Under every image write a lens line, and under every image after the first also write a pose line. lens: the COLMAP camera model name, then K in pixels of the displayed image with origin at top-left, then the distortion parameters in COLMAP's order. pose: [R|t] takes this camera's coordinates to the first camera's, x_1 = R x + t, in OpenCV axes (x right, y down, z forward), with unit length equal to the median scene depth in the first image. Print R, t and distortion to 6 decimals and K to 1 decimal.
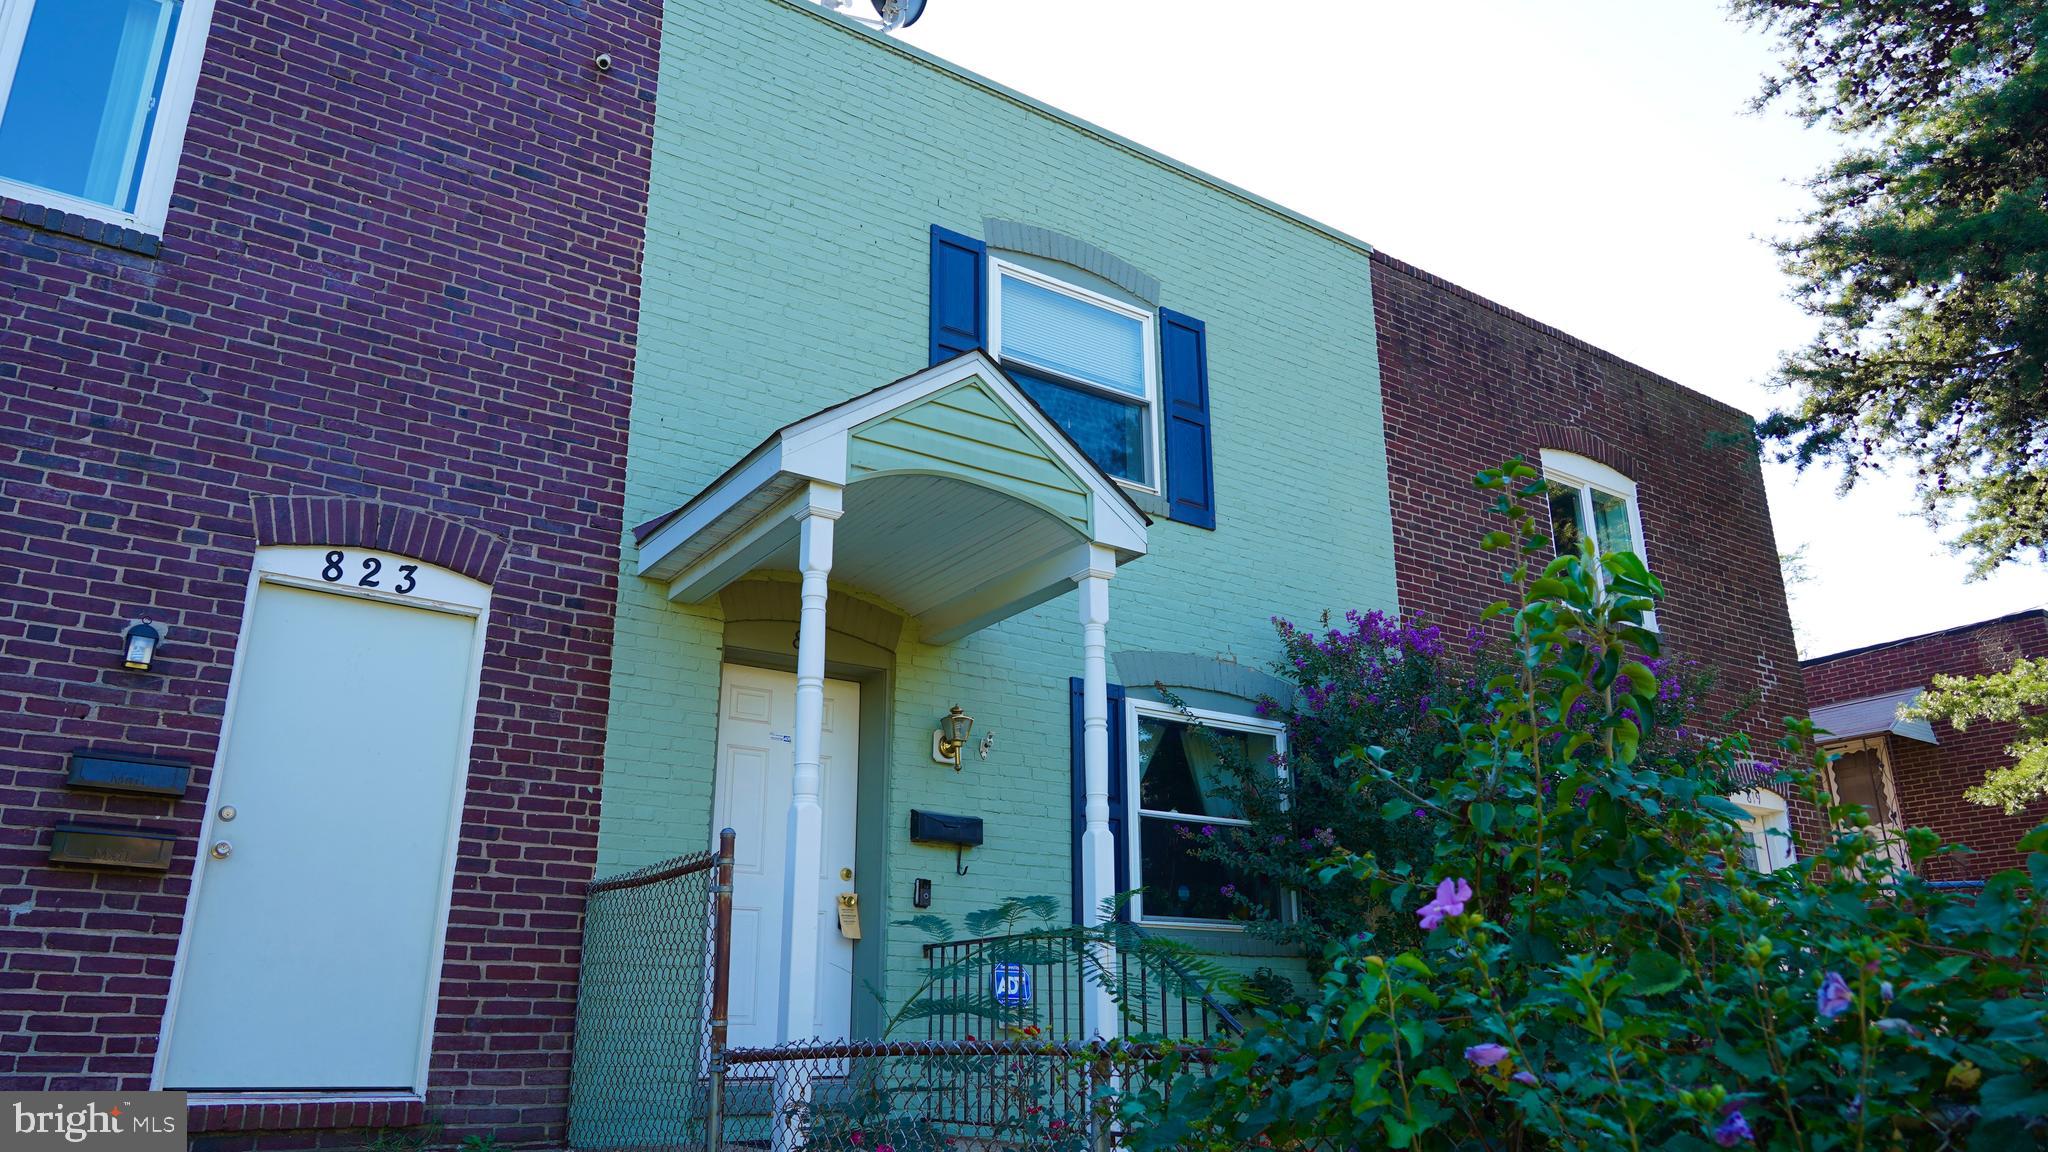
lens RADIAL K [[1435.3, 0, 1012.5], [0, 1435.3, 577.1], [0, 0, 1]] dist [0.002869, -0.003002]
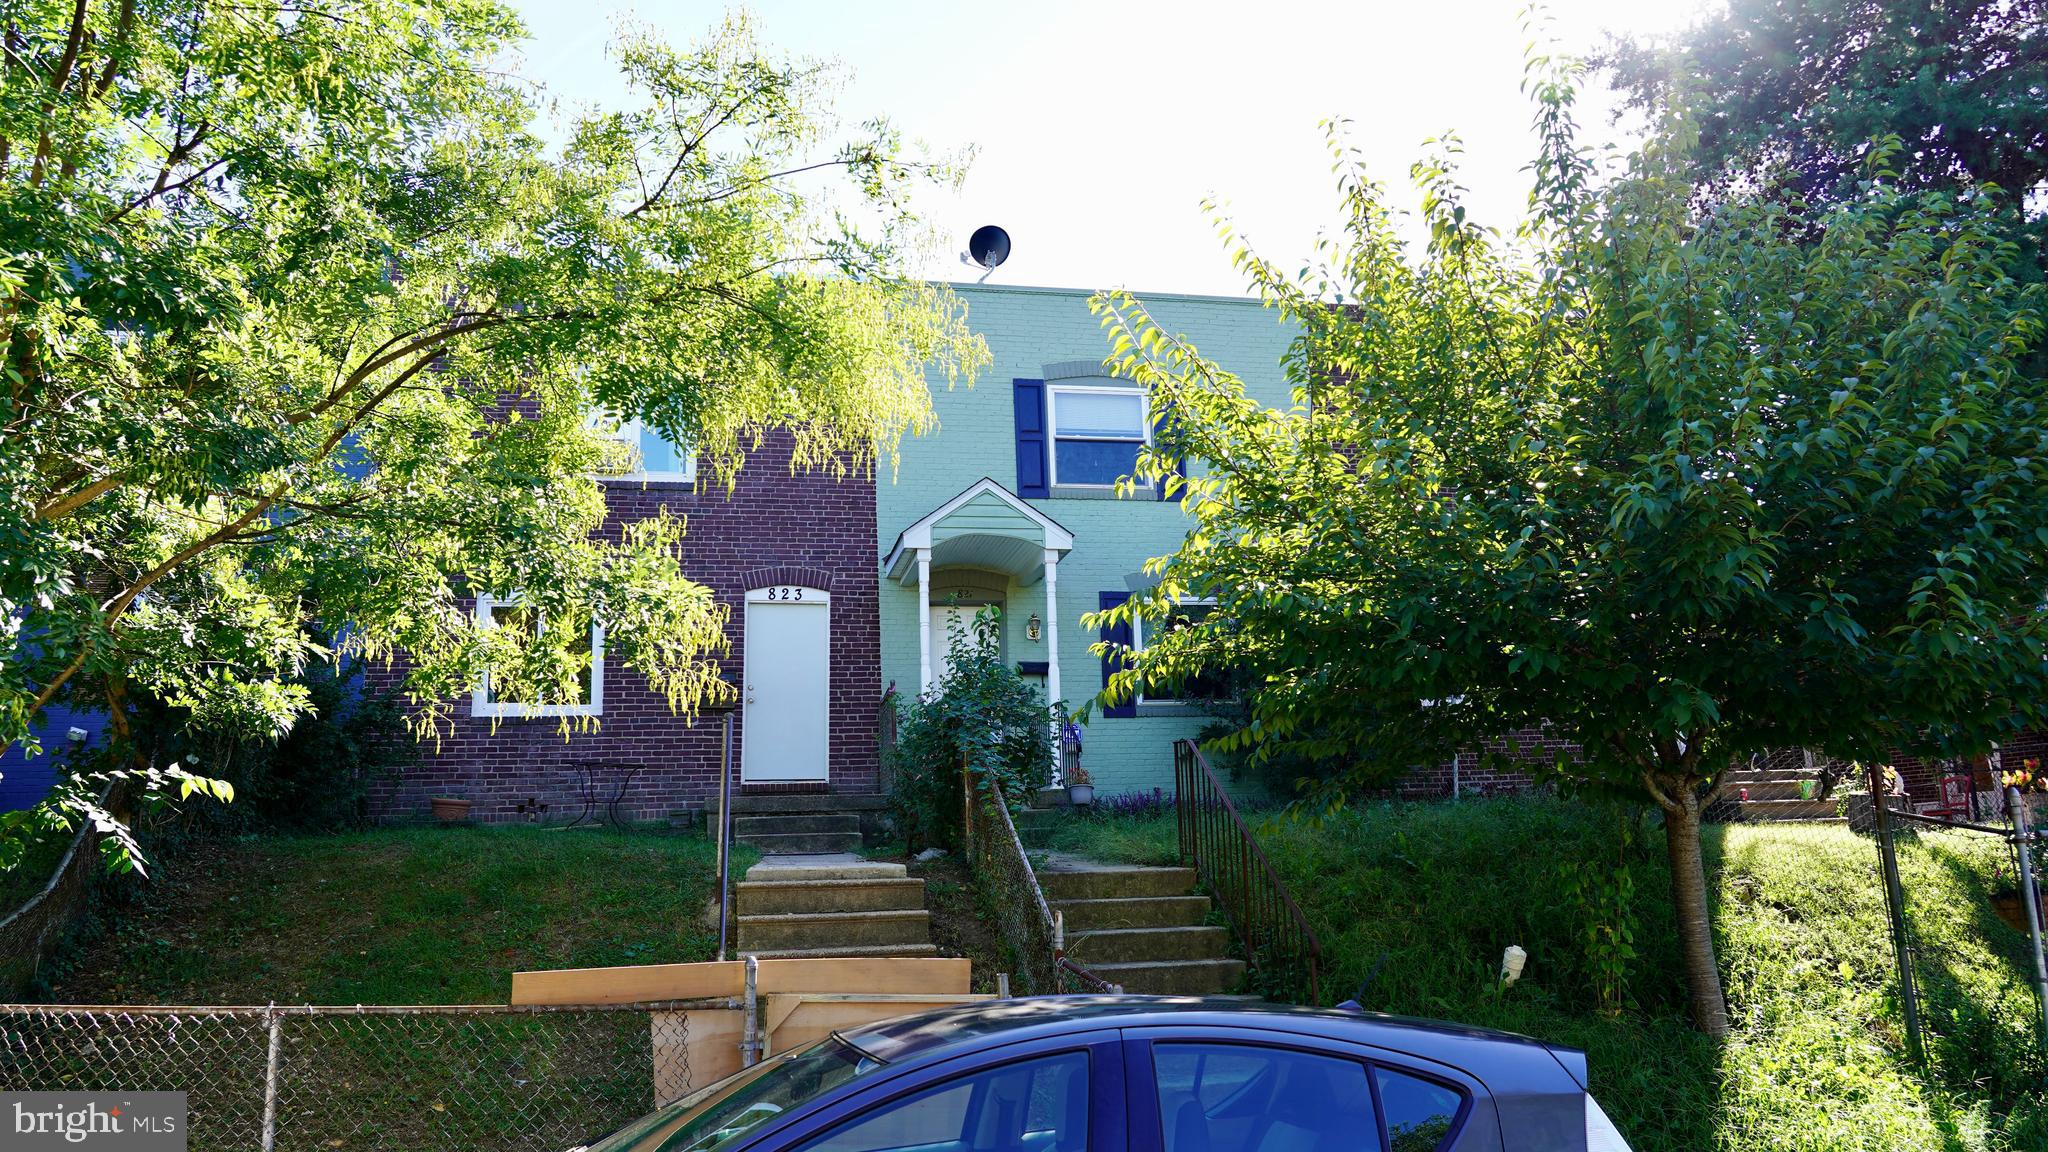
lens RADIAL K [[1435.3, 0, 1026.8], [0, 1435.3, 571.7], [0, 0, 1]] dist [0.002869, -0.003002]
pose [[0.919141, -0.099590, -0.381131, 0.940369], [0.151843, 0.982320, 0.109505, -0.256120], [0.363487, -0.158522, 0.918013, -1.215723]]
